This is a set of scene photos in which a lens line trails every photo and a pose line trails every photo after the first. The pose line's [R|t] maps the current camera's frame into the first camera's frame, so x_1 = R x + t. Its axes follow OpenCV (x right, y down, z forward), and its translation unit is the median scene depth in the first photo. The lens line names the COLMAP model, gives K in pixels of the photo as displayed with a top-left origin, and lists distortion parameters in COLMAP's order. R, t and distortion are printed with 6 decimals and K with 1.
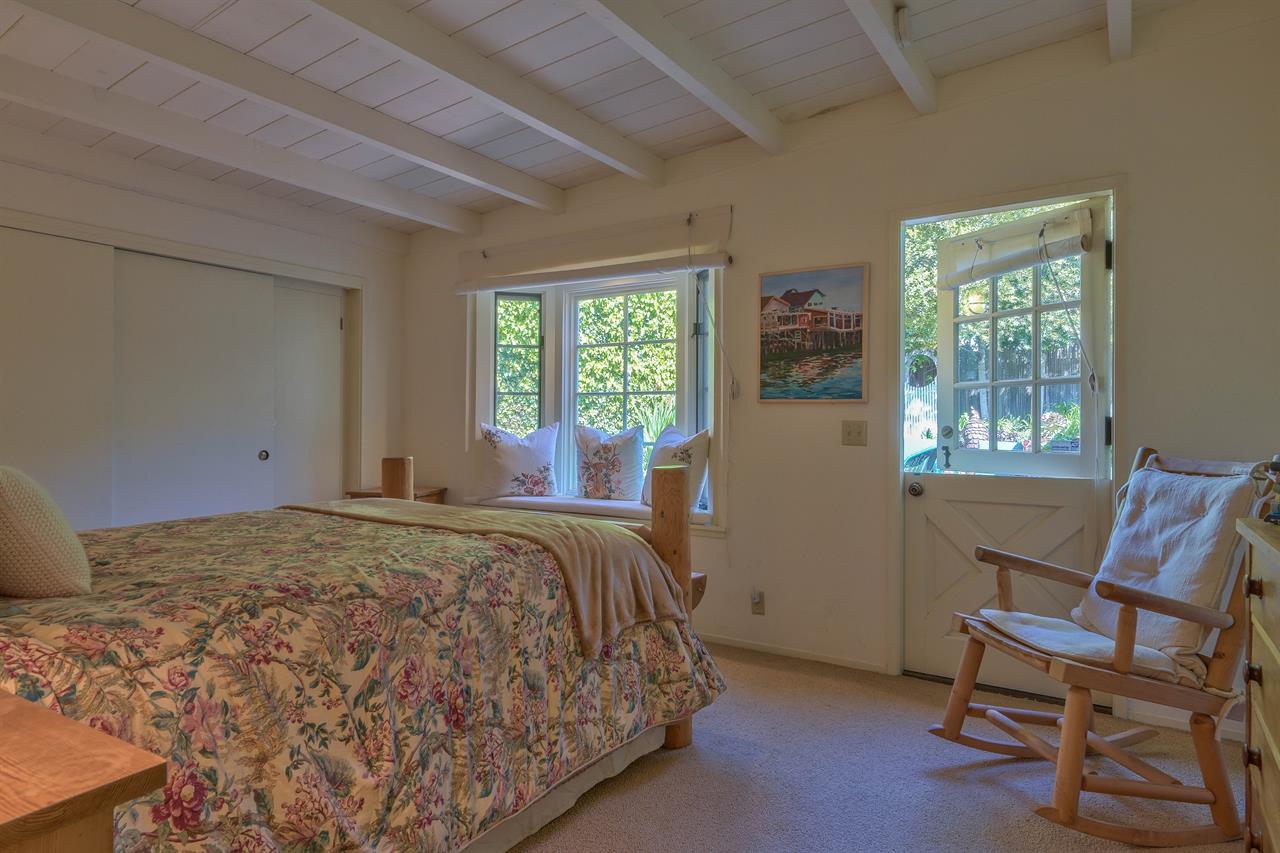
lens RADIAL K [[711.8, 0, 640.0], [0, 711.8, 426.5], [0, 0, 1]] dist [-0.001784, 0.000240]
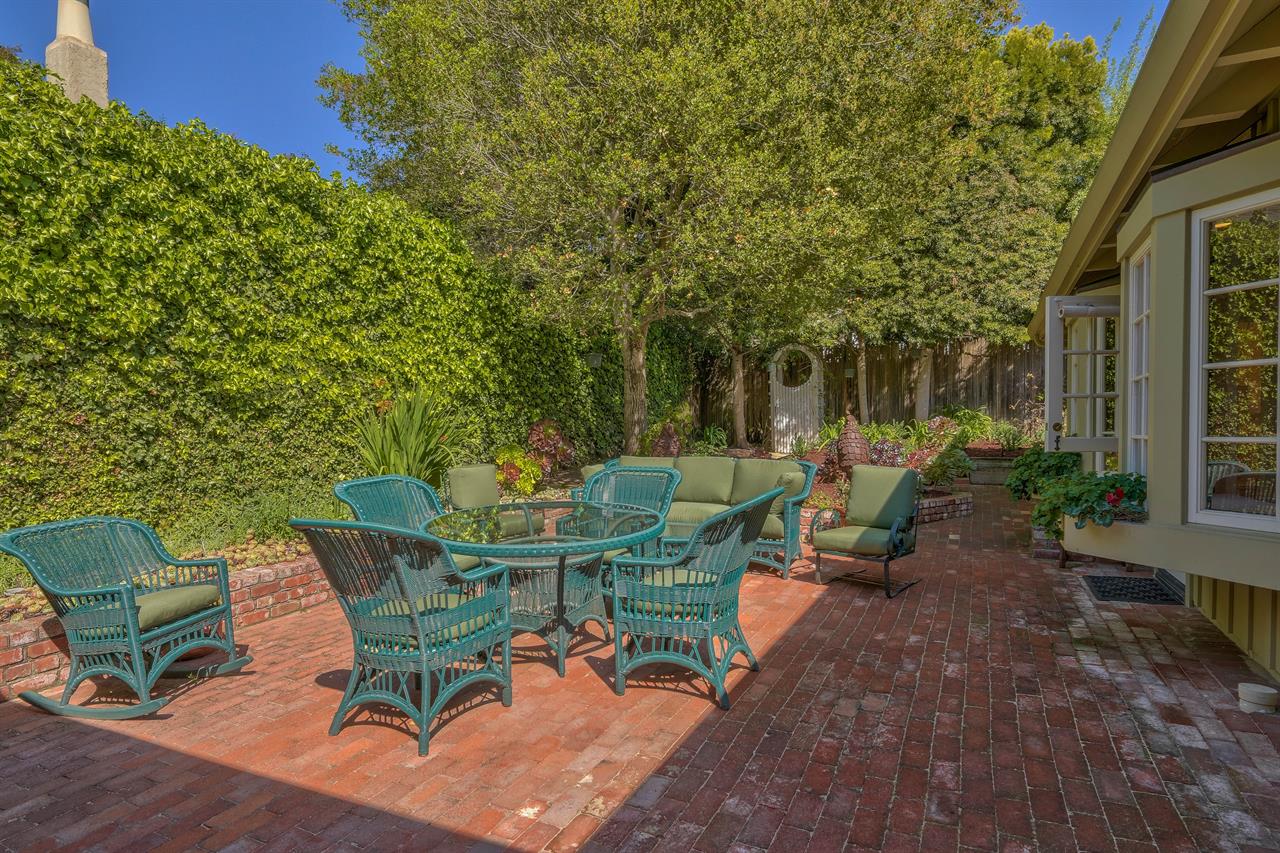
lens RADIAL K [[681.3, 0, 637.6], [0, 681.3, 442.2], [0, 0, 1]] dist [0.005484, -0.000296]
pose [[0.992165, -0.009313, 0.124584, 0.504833], [0.006775, 0.999761, 0.020778, -0.036717], [-0.124748, -0.019771, 0.991991, 1.004526]]
